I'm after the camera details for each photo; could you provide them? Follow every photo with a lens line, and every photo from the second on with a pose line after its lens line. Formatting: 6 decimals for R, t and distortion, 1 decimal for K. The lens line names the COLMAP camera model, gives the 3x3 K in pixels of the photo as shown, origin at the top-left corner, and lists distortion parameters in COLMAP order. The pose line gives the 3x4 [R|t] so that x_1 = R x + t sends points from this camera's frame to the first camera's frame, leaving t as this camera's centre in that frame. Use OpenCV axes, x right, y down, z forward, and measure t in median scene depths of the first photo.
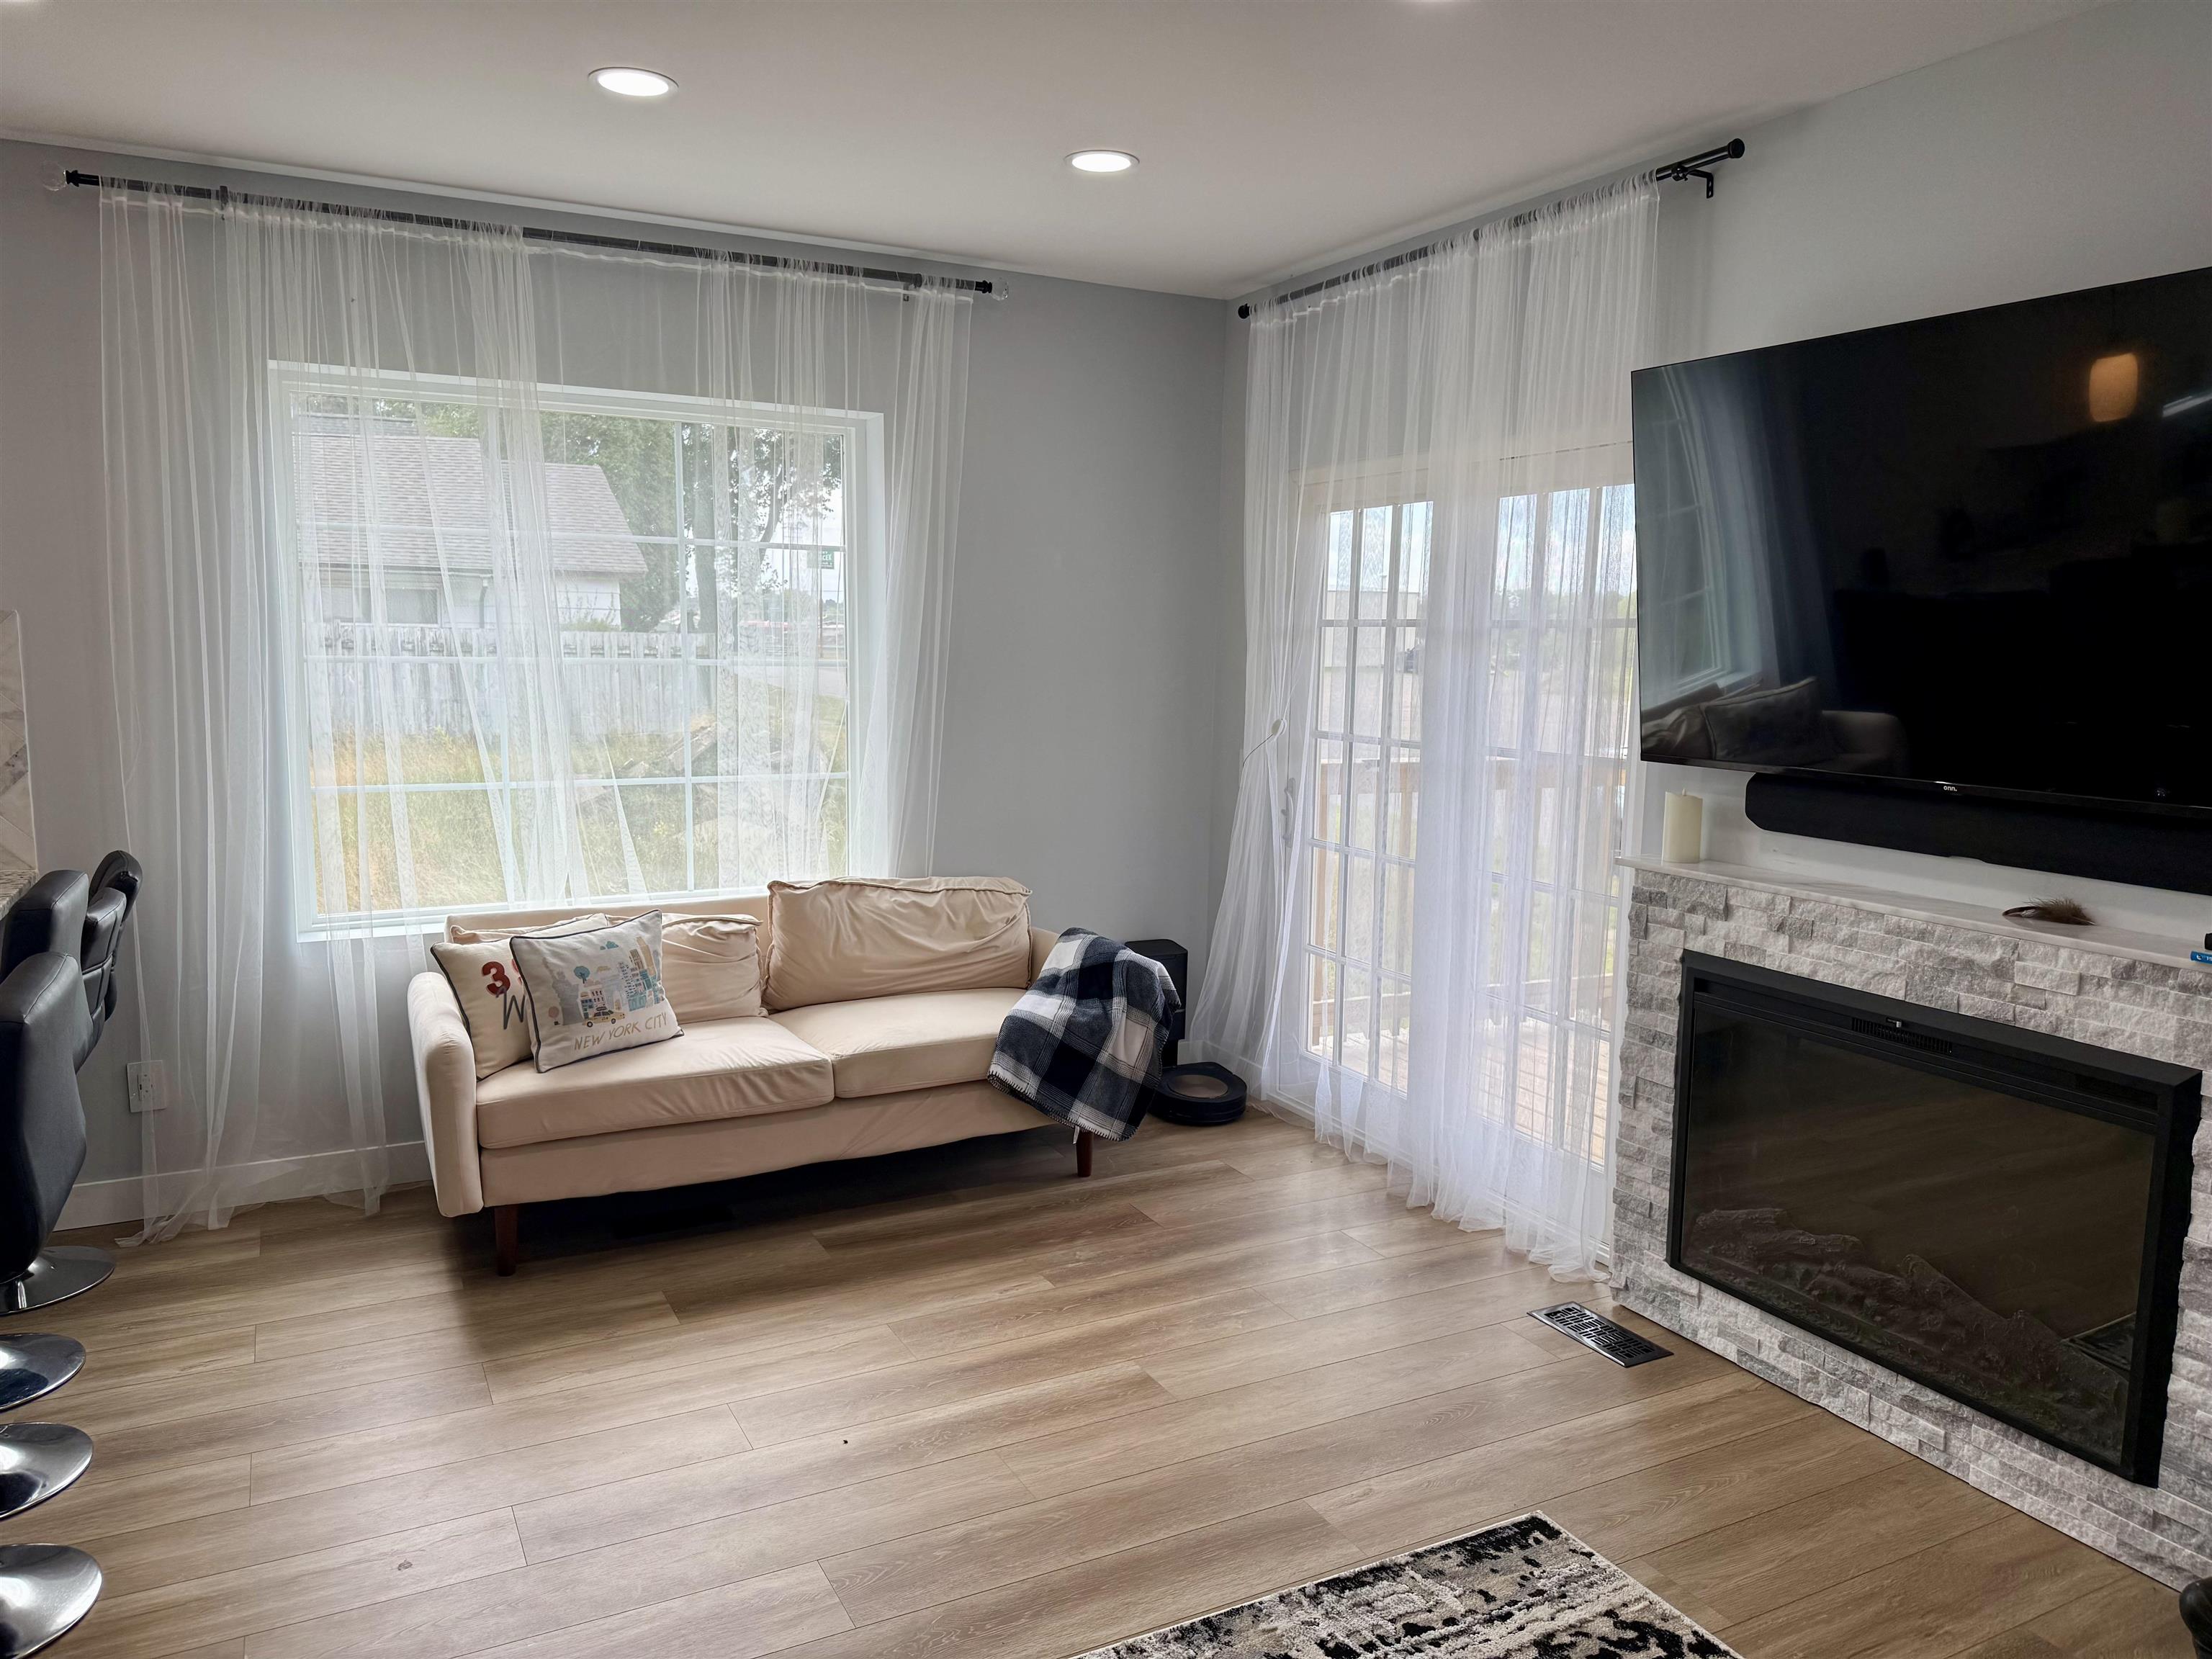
lens RADIAL K [[1527.9, 0, 1096.6], [0, 1527.9, 836.7], [0, 0, 1]] dist [0.067572, -0.087462]
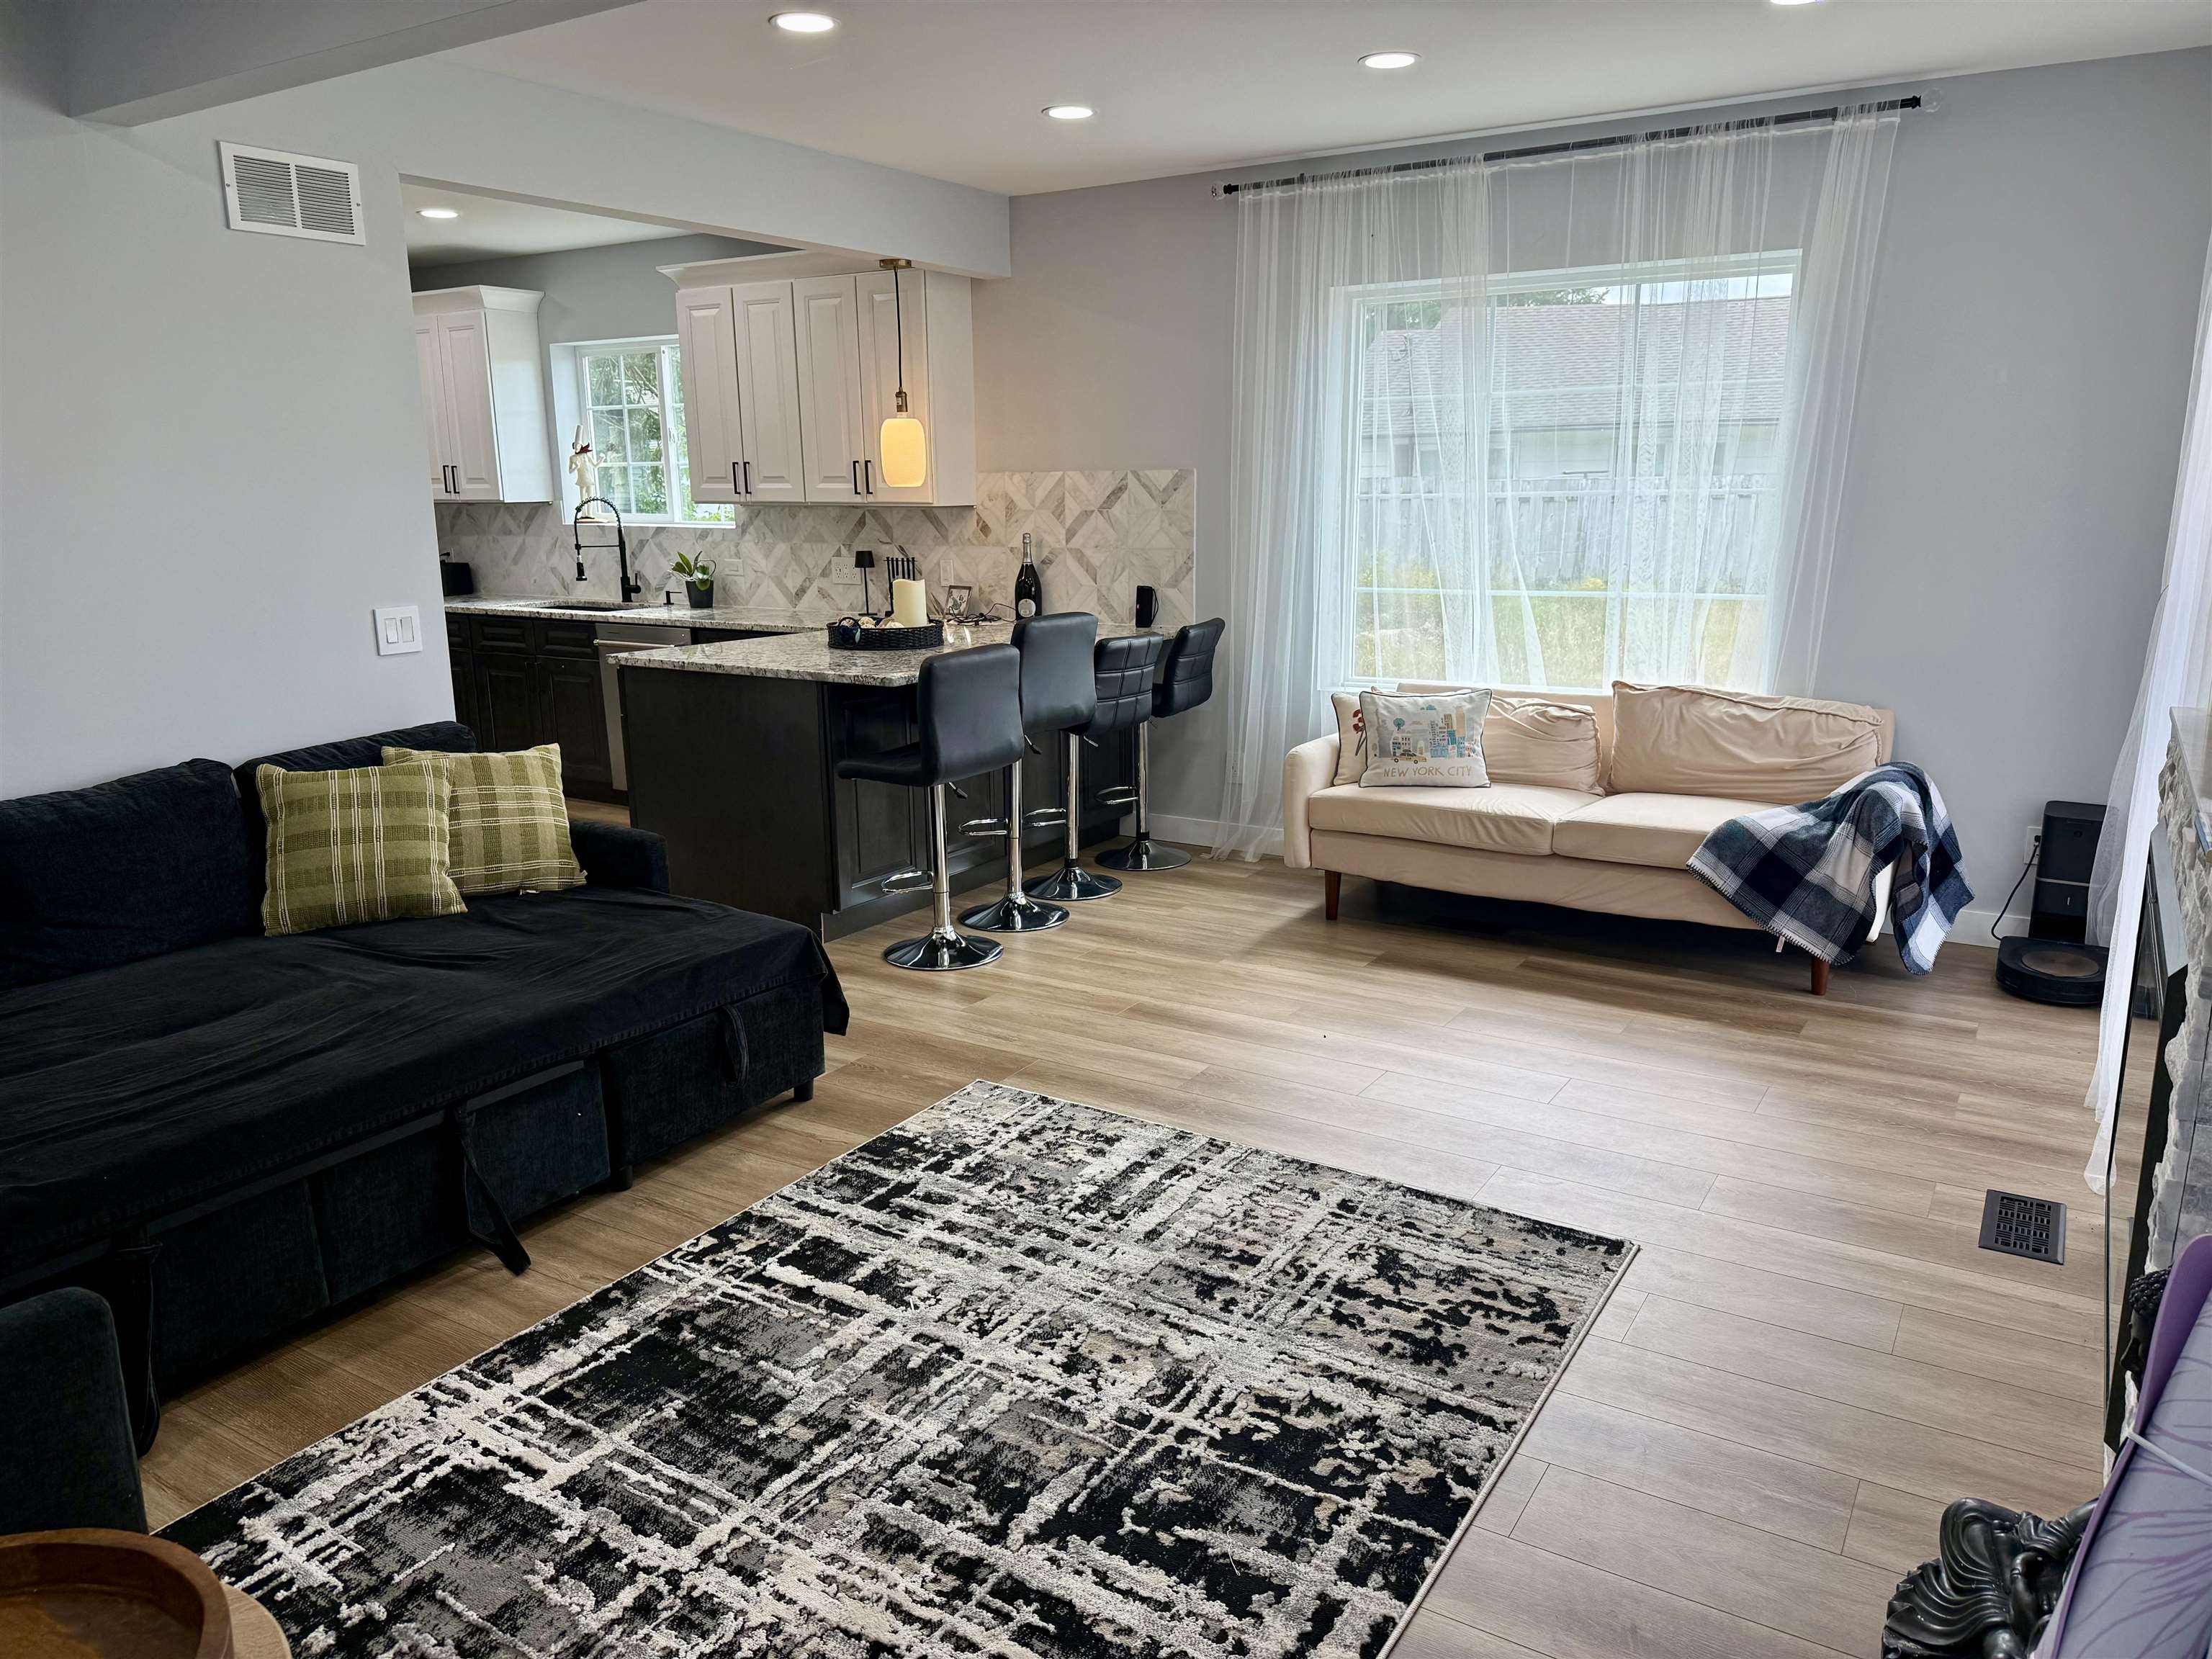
lens RADIAL K [[1533.8, 0, 1106.0], [0, 1533.8, 829.5], [0, 0, 1]] dist [0.136221, -0.264270]
pose [[0.507384, 0.172633, -0.844251, 0.656592], [-0.093830, 0.984970, 0.145016, 0.005500], [0.856596, 0.005637, 0.515957, 0.051080]]
